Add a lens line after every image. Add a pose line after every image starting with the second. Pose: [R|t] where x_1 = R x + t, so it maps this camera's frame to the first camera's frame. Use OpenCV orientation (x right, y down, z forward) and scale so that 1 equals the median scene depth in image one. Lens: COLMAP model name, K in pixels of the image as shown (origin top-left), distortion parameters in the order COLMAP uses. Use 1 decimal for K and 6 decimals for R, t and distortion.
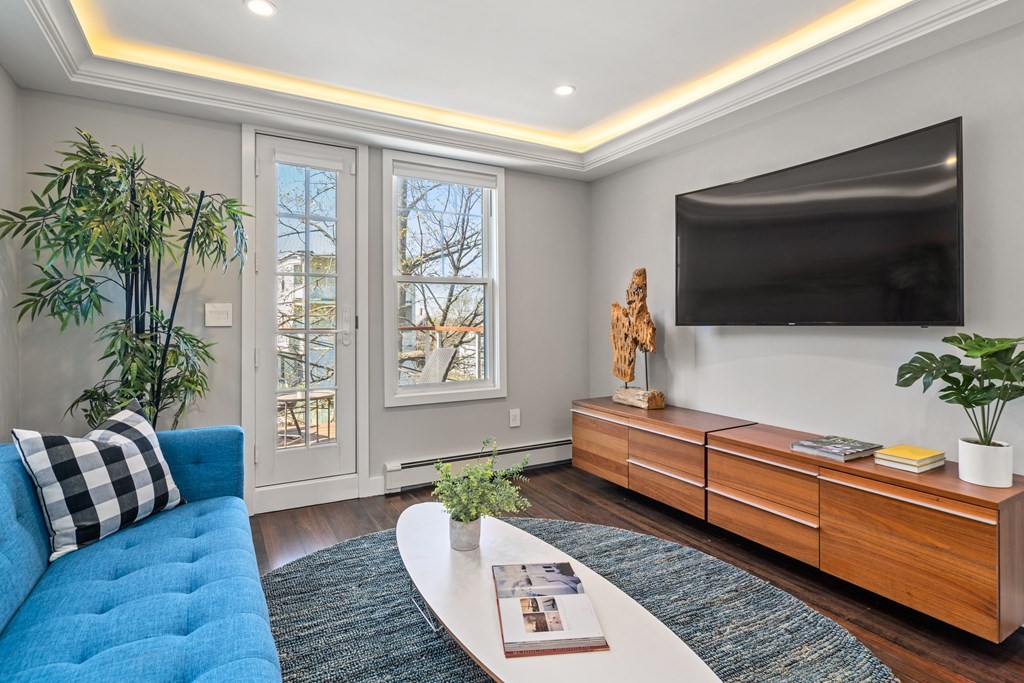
lens RADIAL K [[516.7, 0, 511.4], [0, 516.7, 322.6], [0, 0, 1]] dist [0.000791, -0.000044]
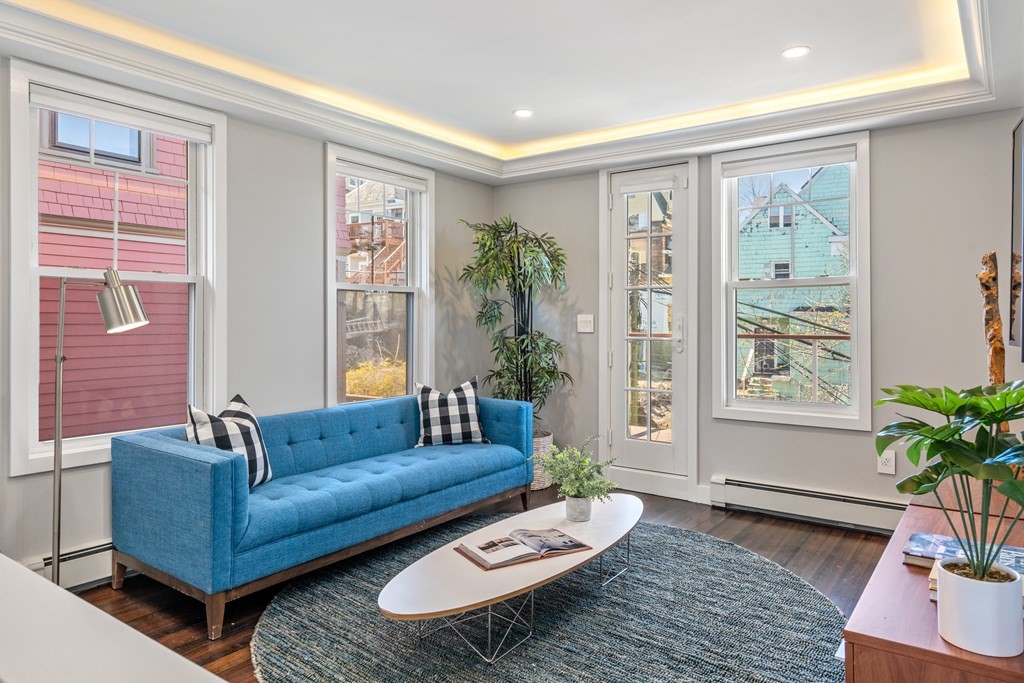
lens RADIAL K [[673.2, 0, 515.6], [0, 673.2, 324.6], [0, 0, 1]] dist [0.003672, 0.003898]
pose [[0.405347, 0.008256, -0.914126, 0.919148], [-0.004865, 0.999965, 0.006874, -0.023293], [0.914150, 0.001661, 0.405372, 0.162813]]
